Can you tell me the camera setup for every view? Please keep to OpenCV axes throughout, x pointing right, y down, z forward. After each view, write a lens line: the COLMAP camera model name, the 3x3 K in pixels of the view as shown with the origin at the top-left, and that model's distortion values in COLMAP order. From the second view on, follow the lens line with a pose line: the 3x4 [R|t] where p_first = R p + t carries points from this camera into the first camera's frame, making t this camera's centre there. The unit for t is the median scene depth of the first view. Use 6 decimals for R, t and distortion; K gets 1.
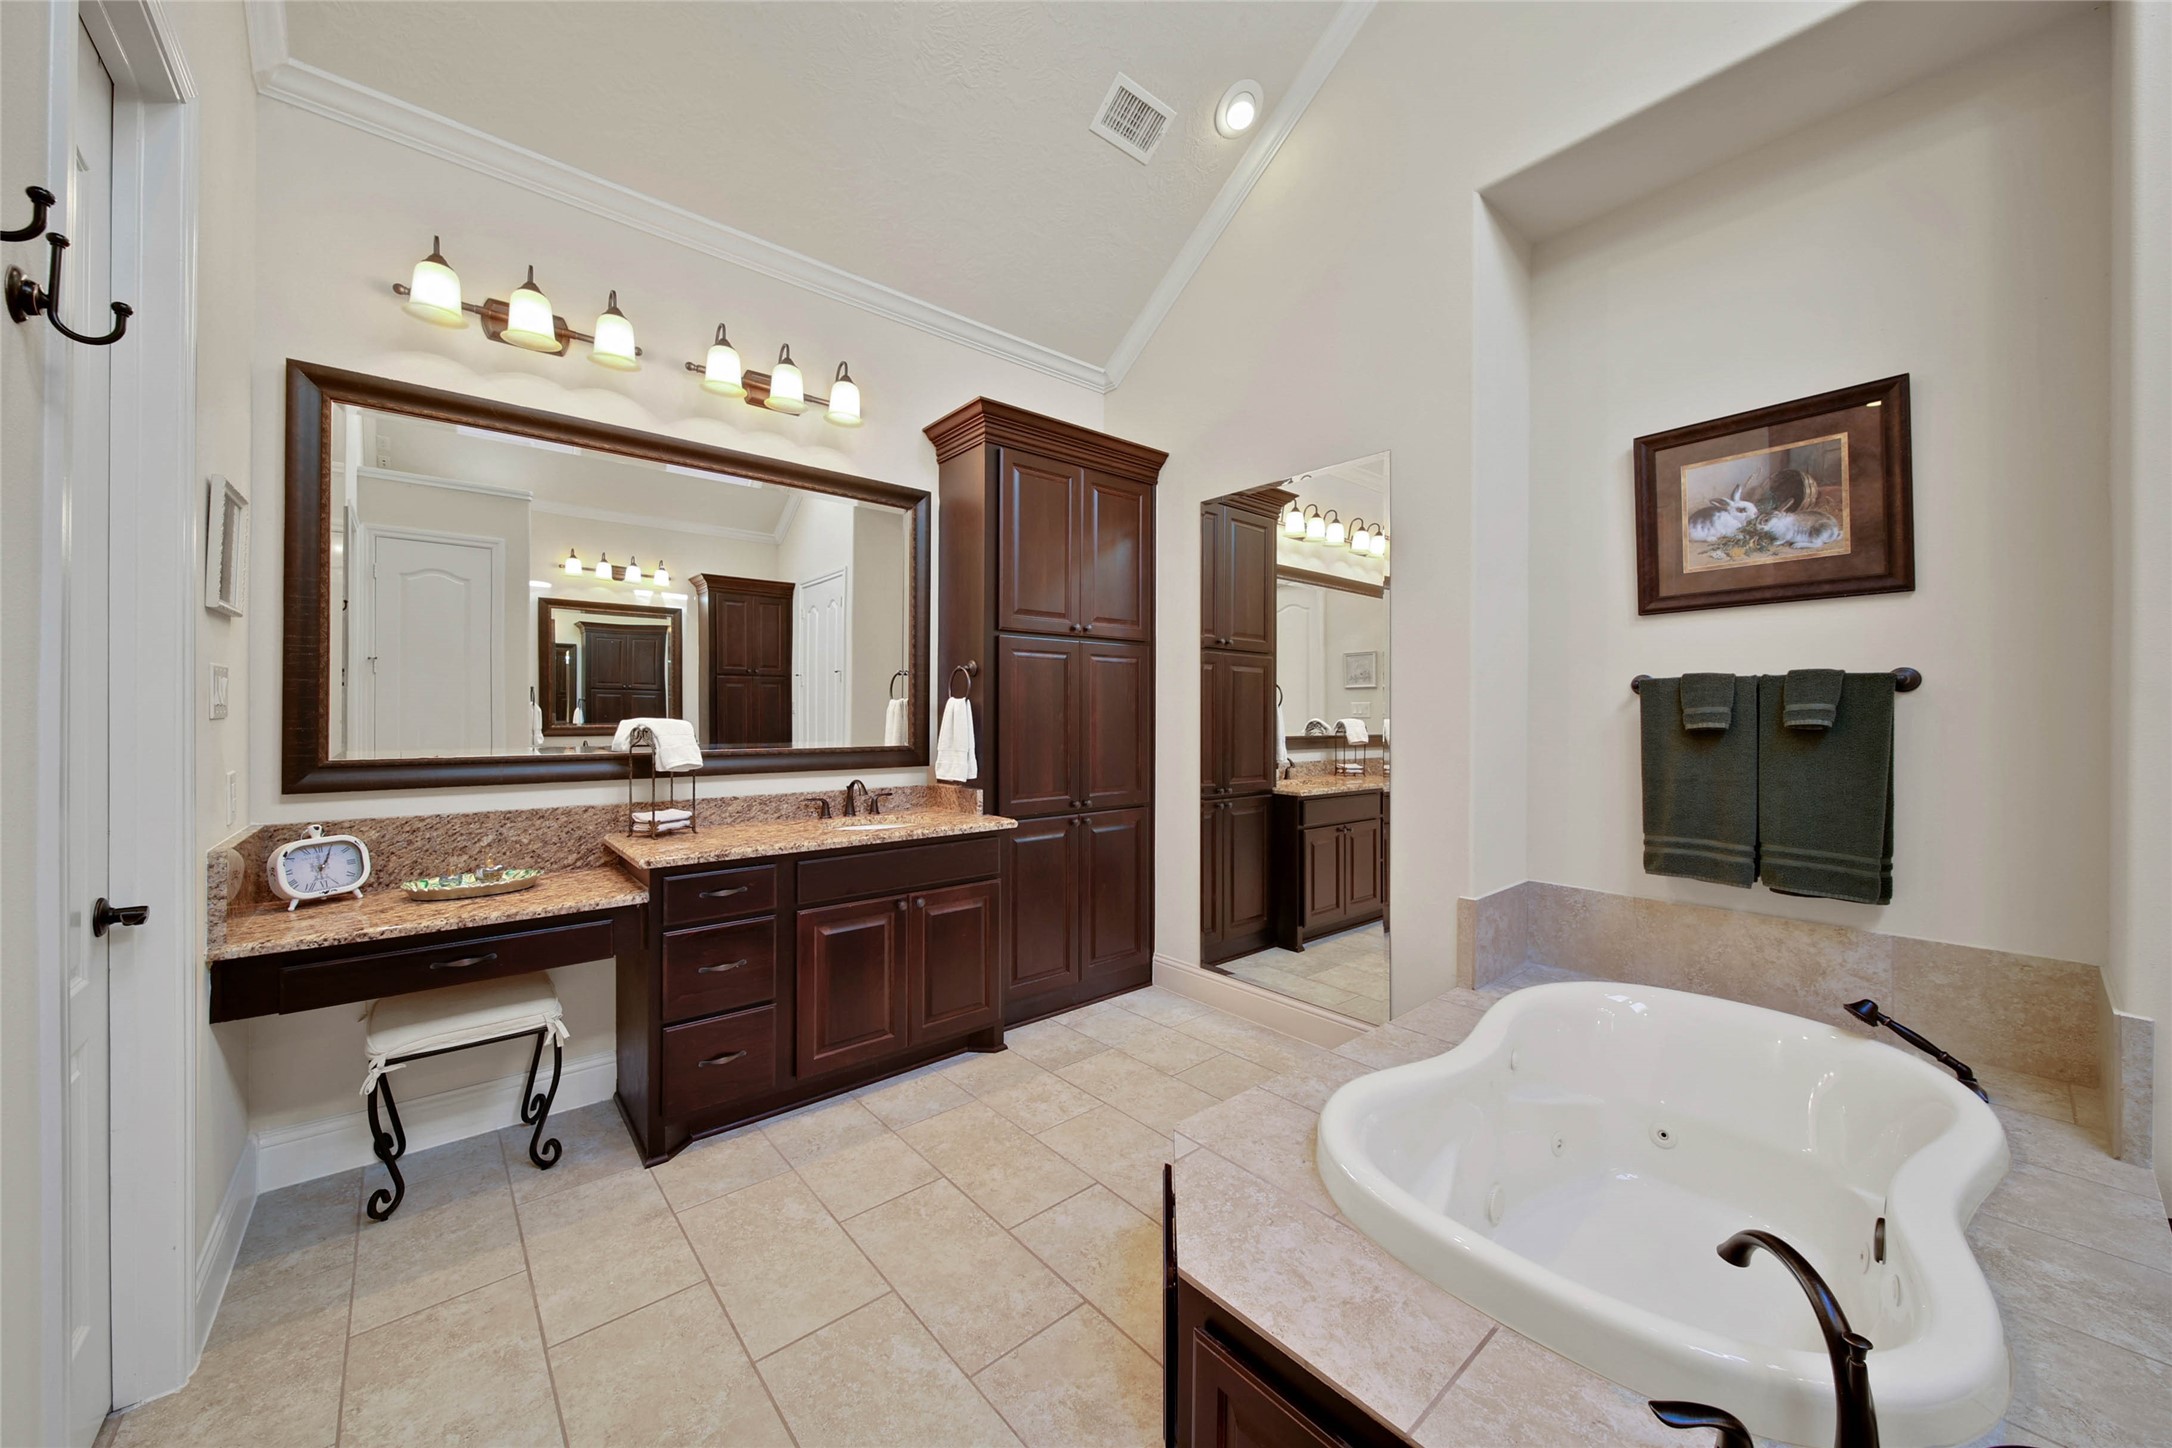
lens RADIAL K [[791.1, 0, 1099.1], [0, 791.1, 710.6], [0, 0, 1]] dist [0.000444, -0.001464]
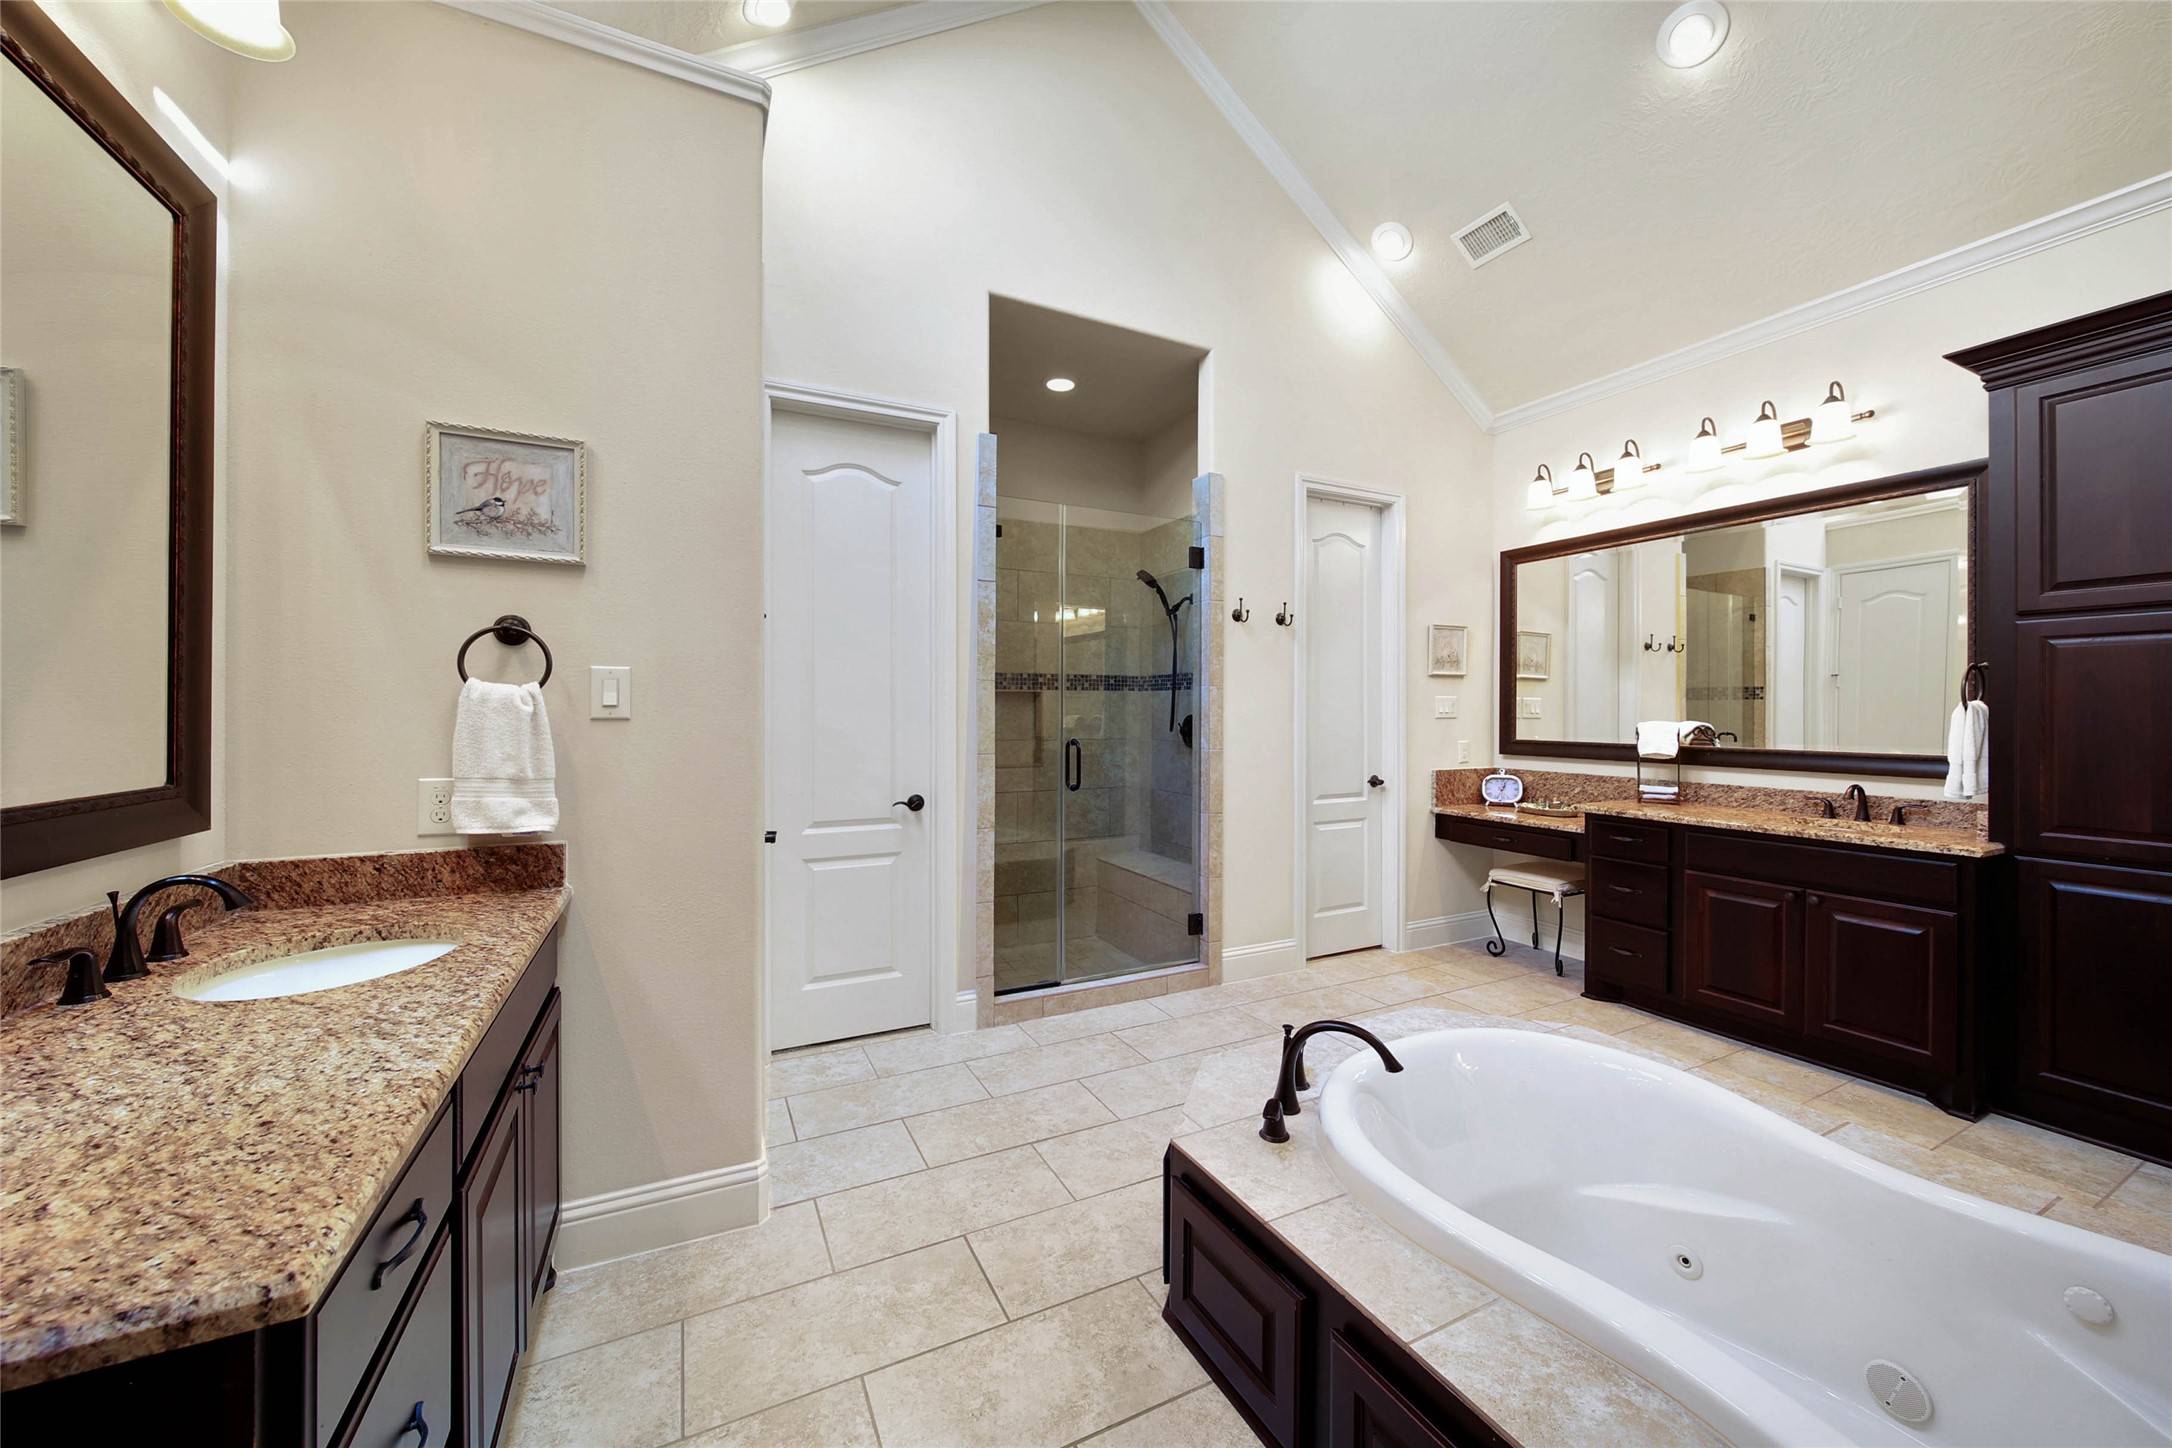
lens RADIAL K [[791.1, 0, 1062.6], [0, 791.1, 716.1], [0, 0, 1]] dist [0.000444, -0.001464]
pose [[-0.277949, -0.001440, -0.960595, 1.121959], [-0.003375, 0.999994, -0.000523, 0.005230], [0.960590, 0.003096, -0.277952, 0.367645]]
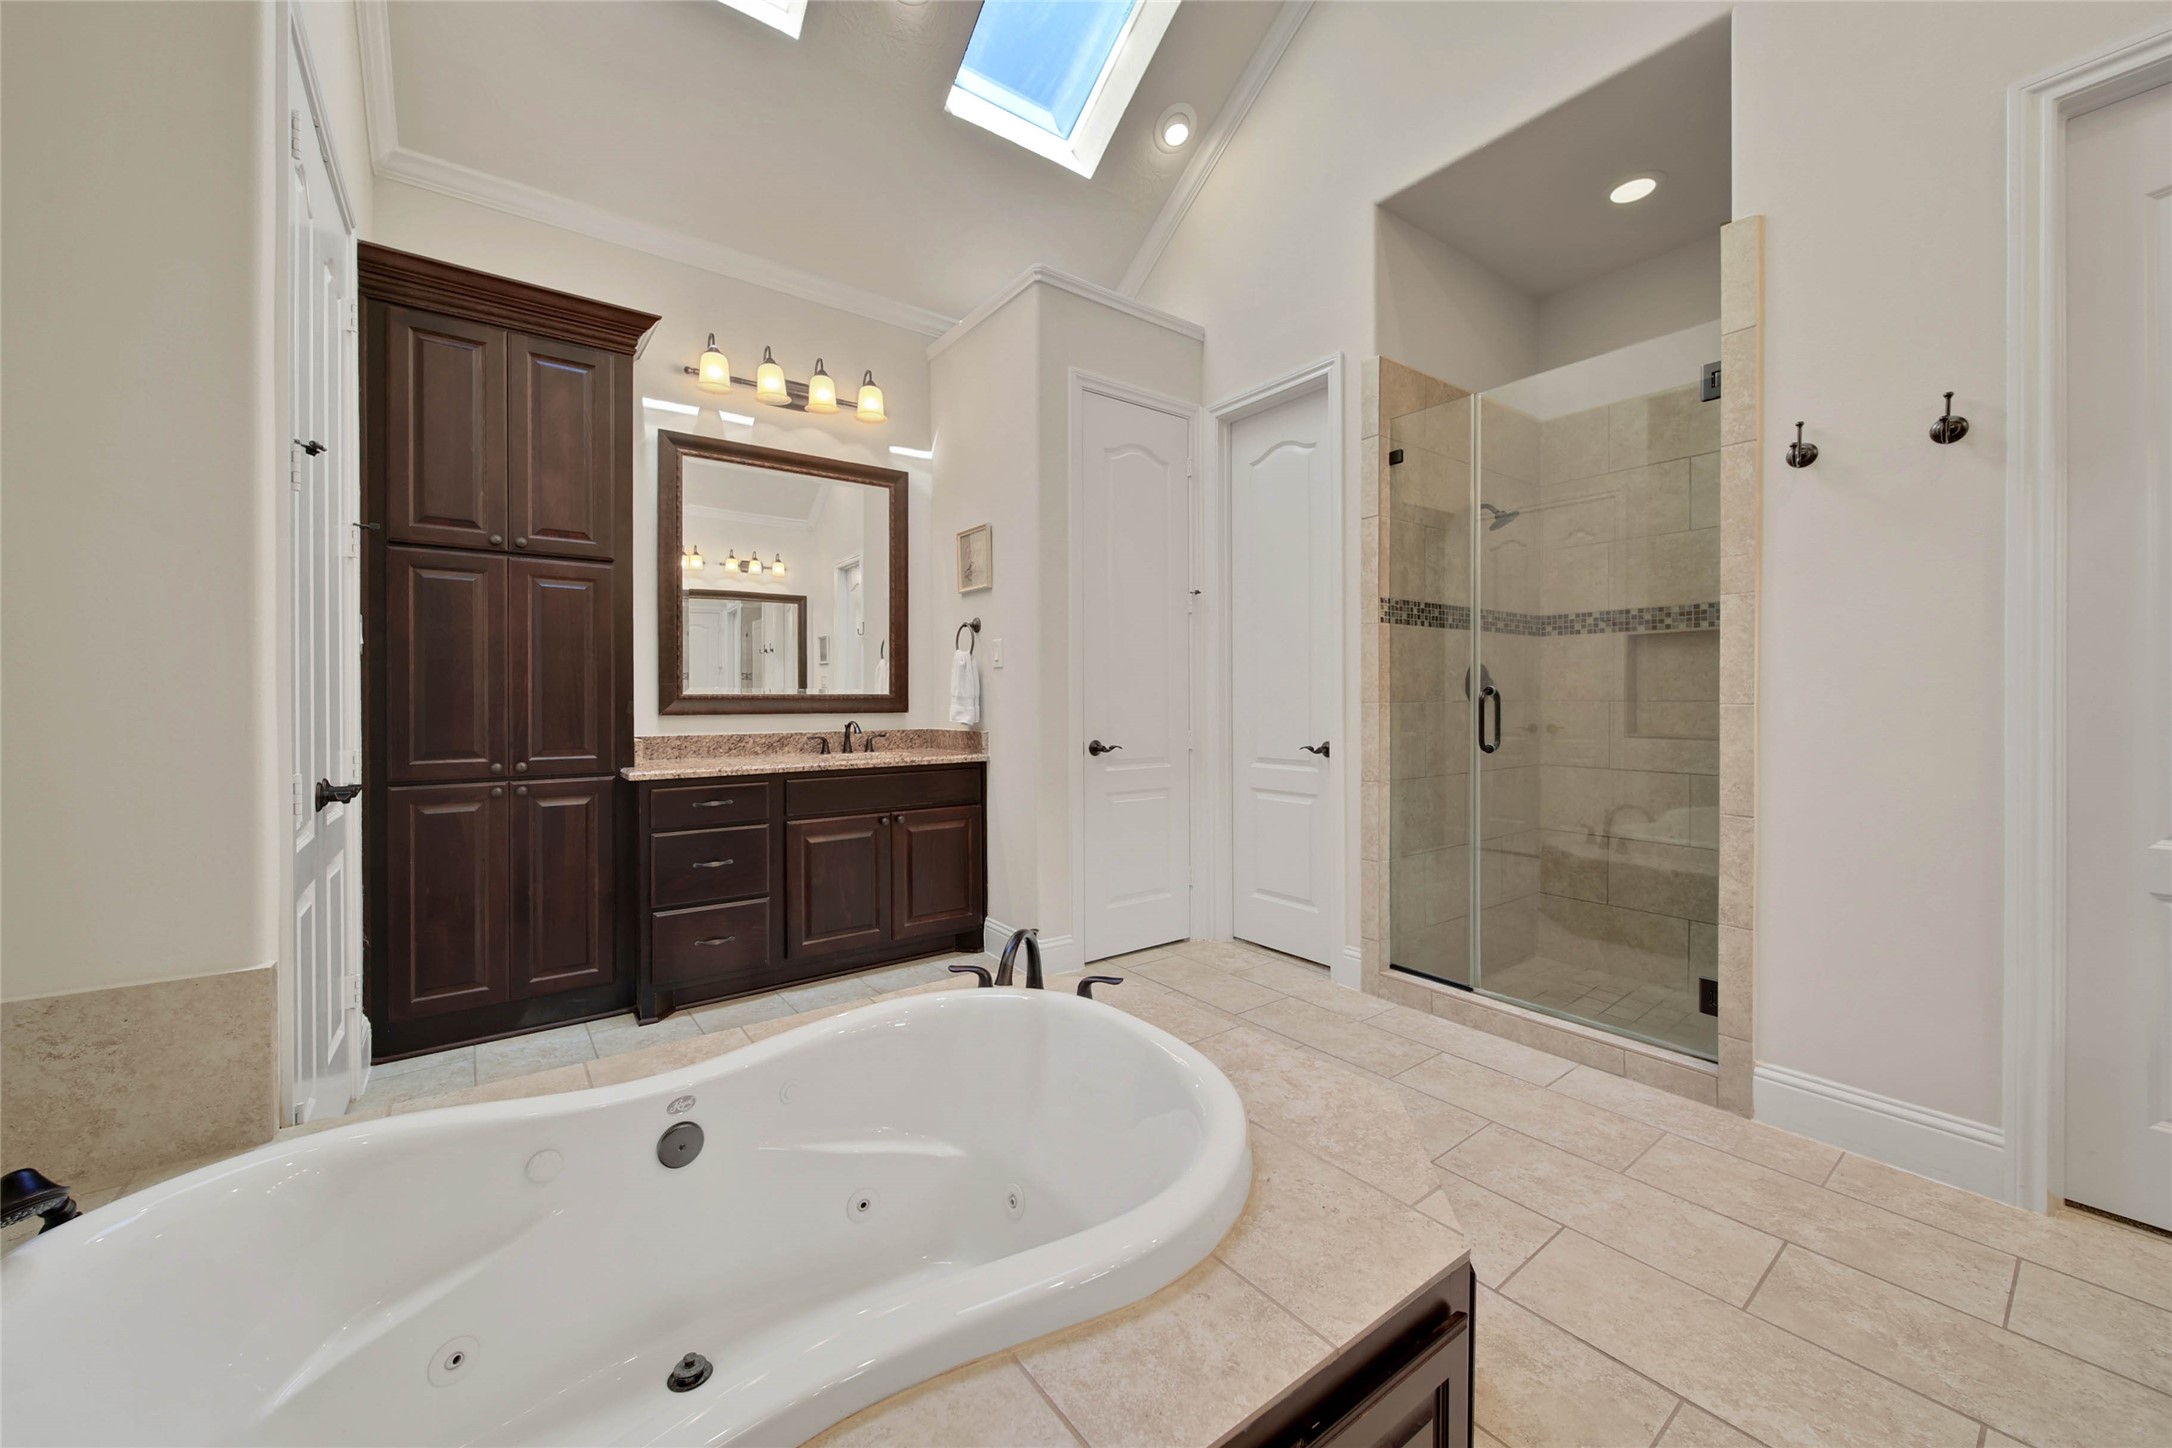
lens RADIAL K [[791.1, 0, 1060.0], [0, 791.1, 706.2], [0, 0, 1]] dist [0.000444, -0.001464]
pose [[-0.994999, -0.005518, 0.099729, 0.244752], [-0.004367, 0.999921, 0.011753, 0.062155], [-0.099786, 0.011258, -0.994945, 1.160521]]
